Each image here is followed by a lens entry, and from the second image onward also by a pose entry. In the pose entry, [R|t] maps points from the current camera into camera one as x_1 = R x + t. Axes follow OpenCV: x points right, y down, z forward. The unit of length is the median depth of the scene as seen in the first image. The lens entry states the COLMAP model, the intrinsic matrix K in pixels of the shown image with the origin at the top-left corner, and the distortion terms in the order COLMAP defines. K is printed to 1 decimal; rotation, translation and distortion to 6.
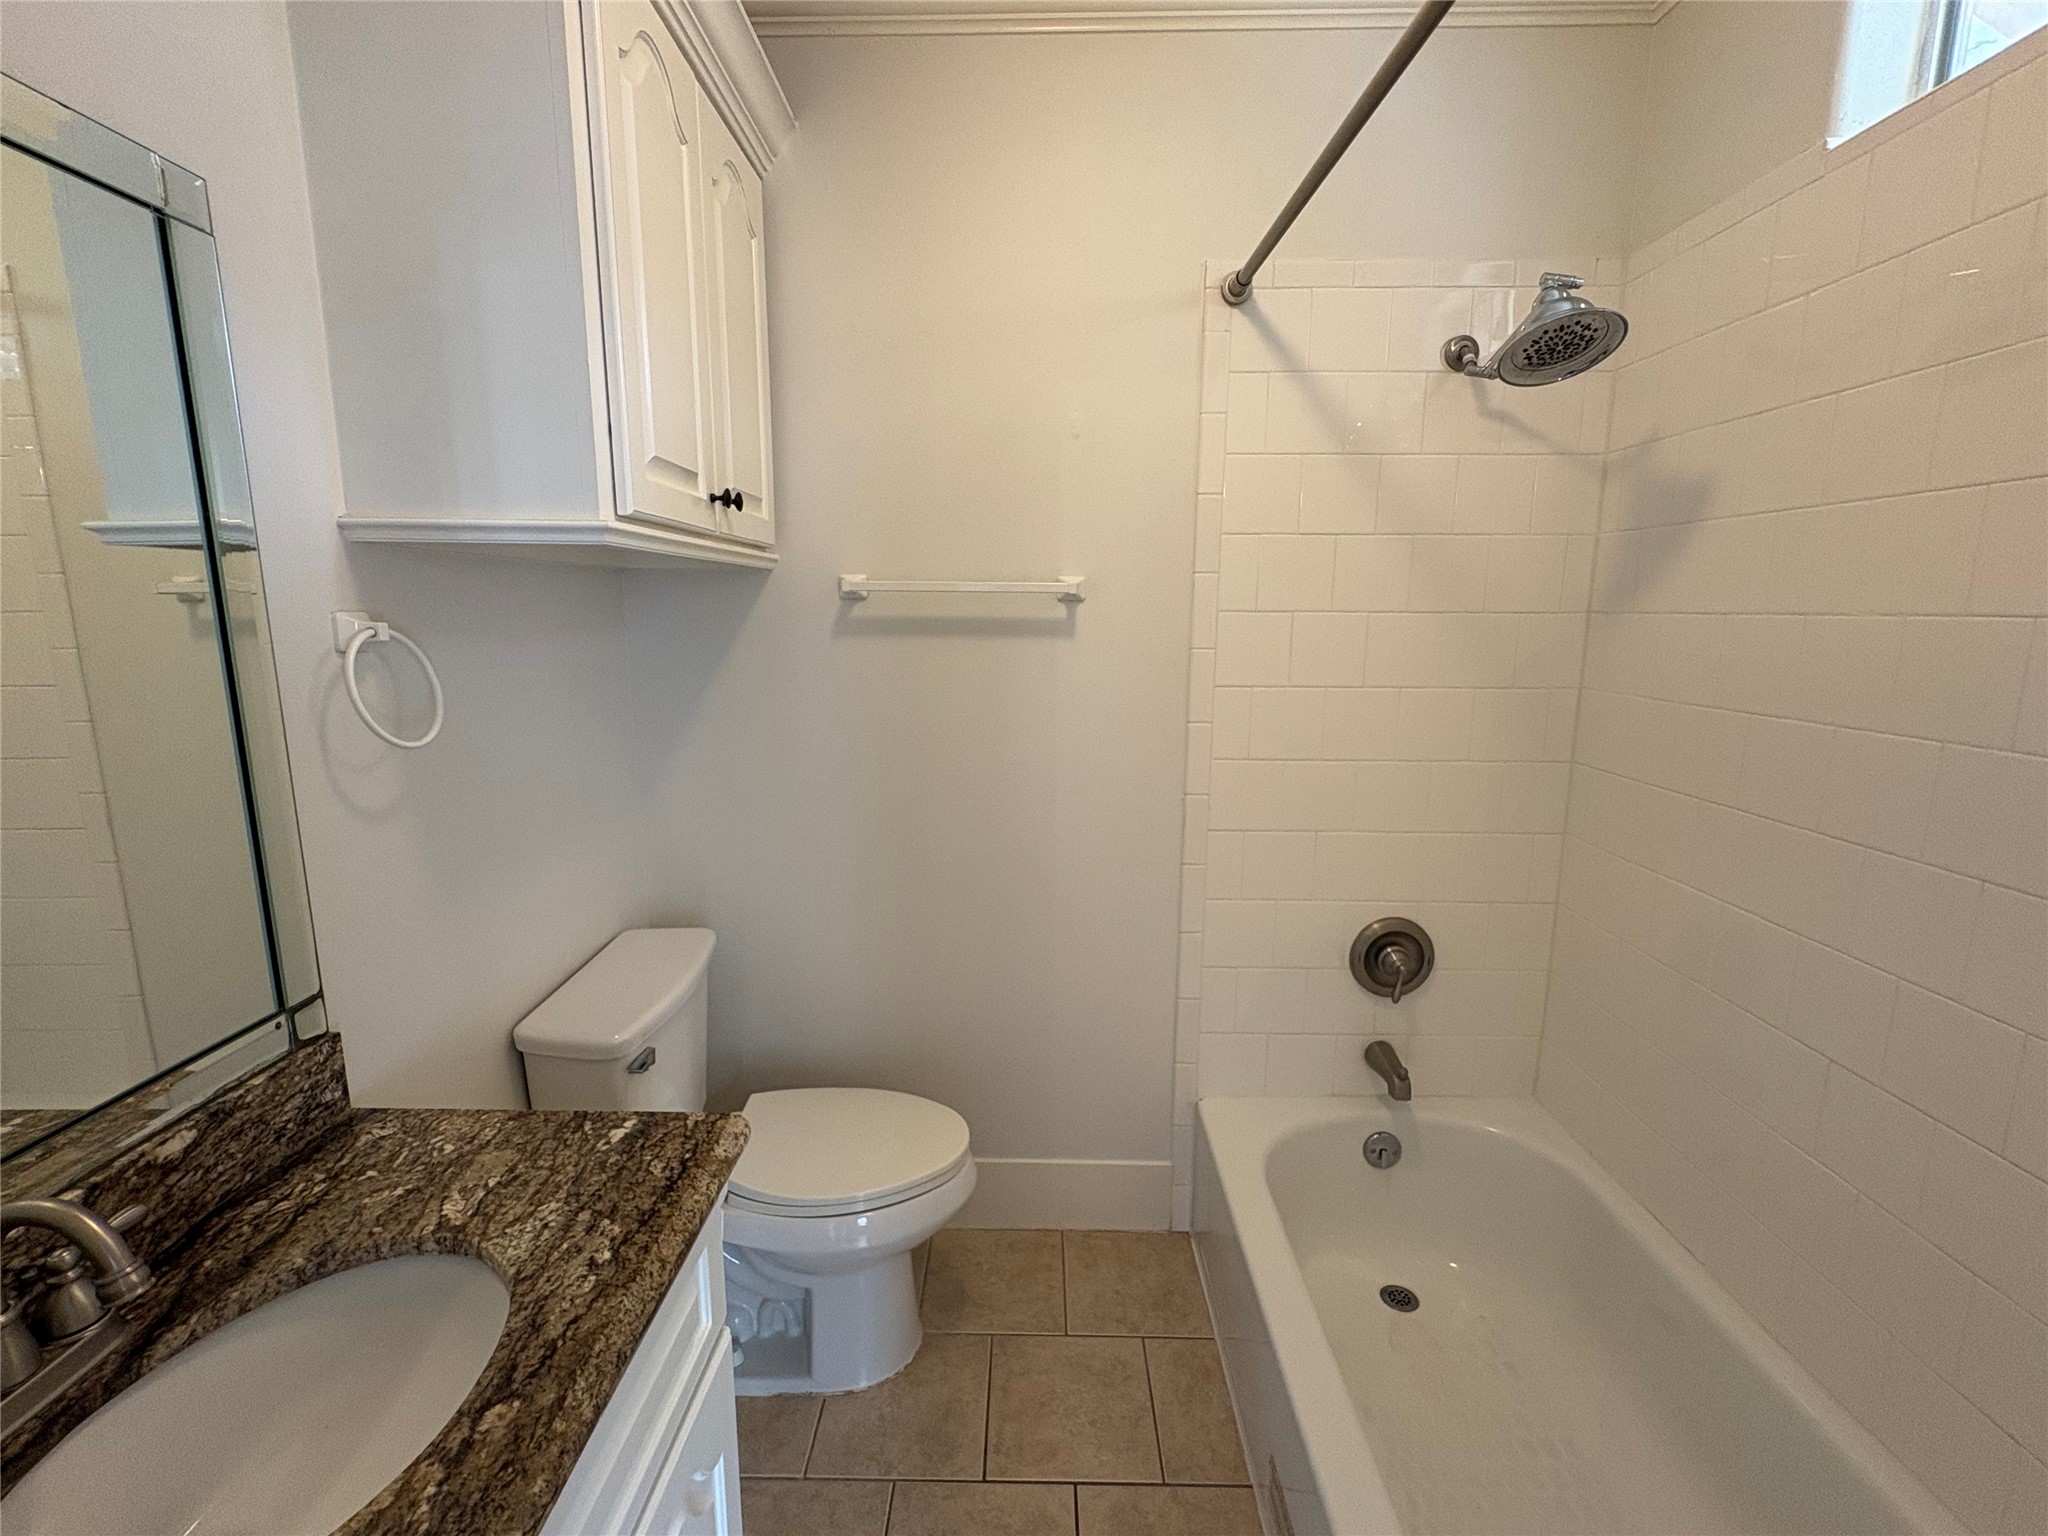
lens RADIAL K [[893.2, 0, 1022.0], [0, 893.2, 771.0], [0, 0, 1]] dist [-0.002010, -0.000504]
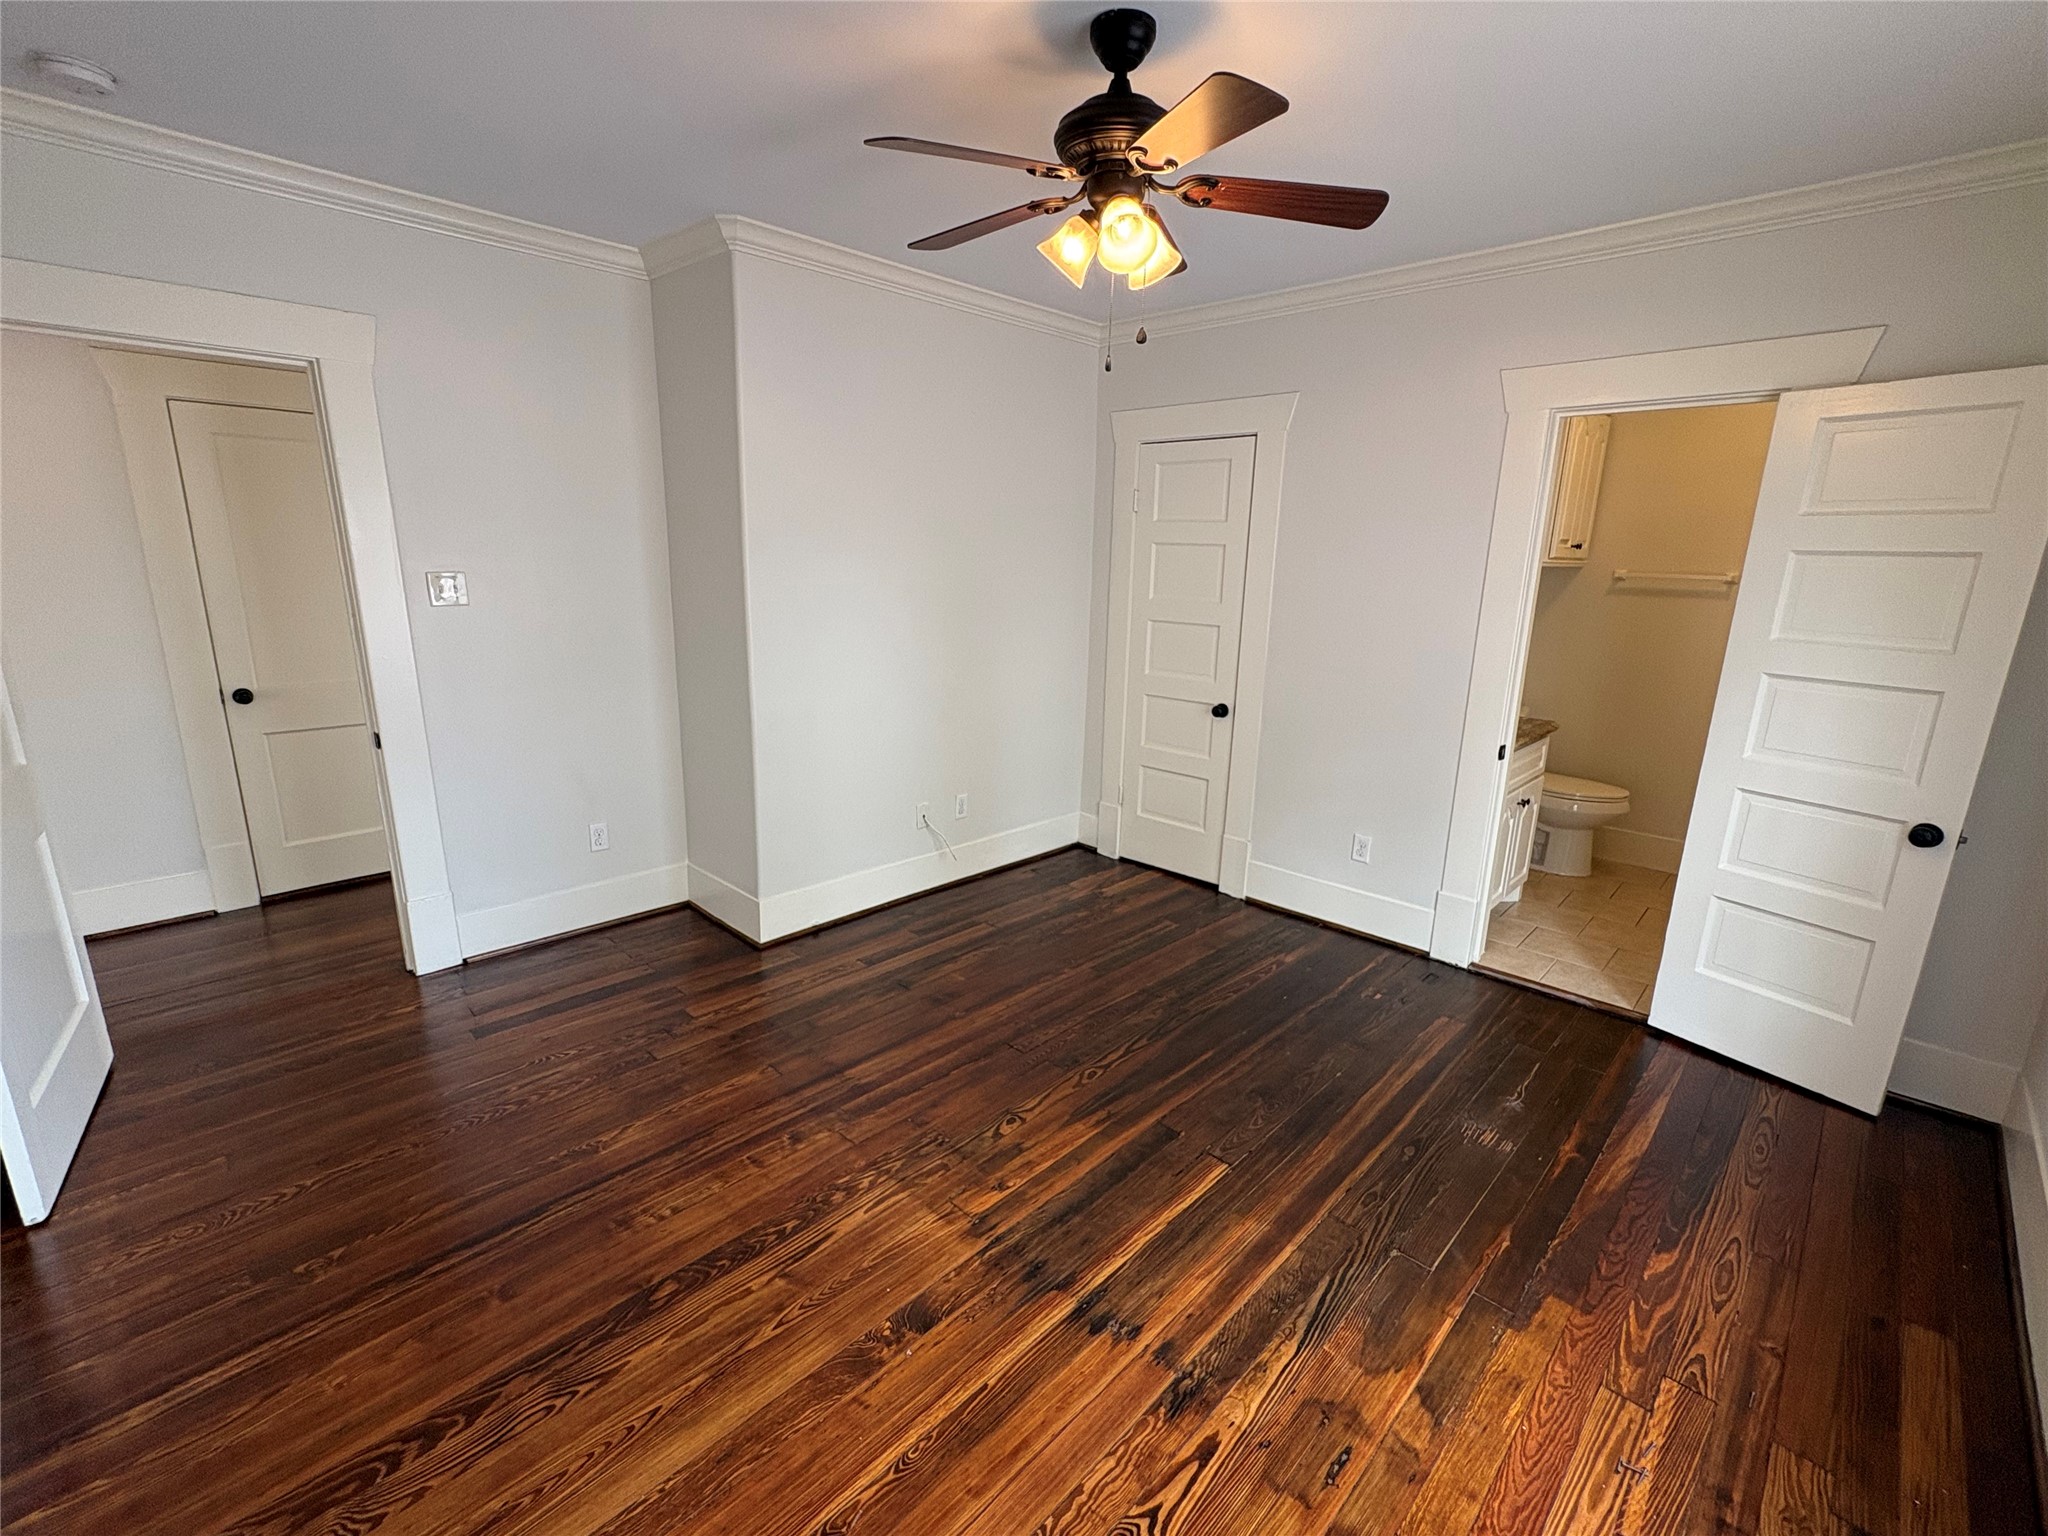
lens RADIAL K [[893.2, 0, 1027.3], [0, 893.2, 765.4], [0, 0, 1]] dist [-0.002010, -0.000504]
pose [[0.738628, 0.170167, -0.652282, 0.306029], [-0.140343, 0.985231, 0.098105, 0.306000], [0.659342, 0.019080, 0.751601, -1.959223]]
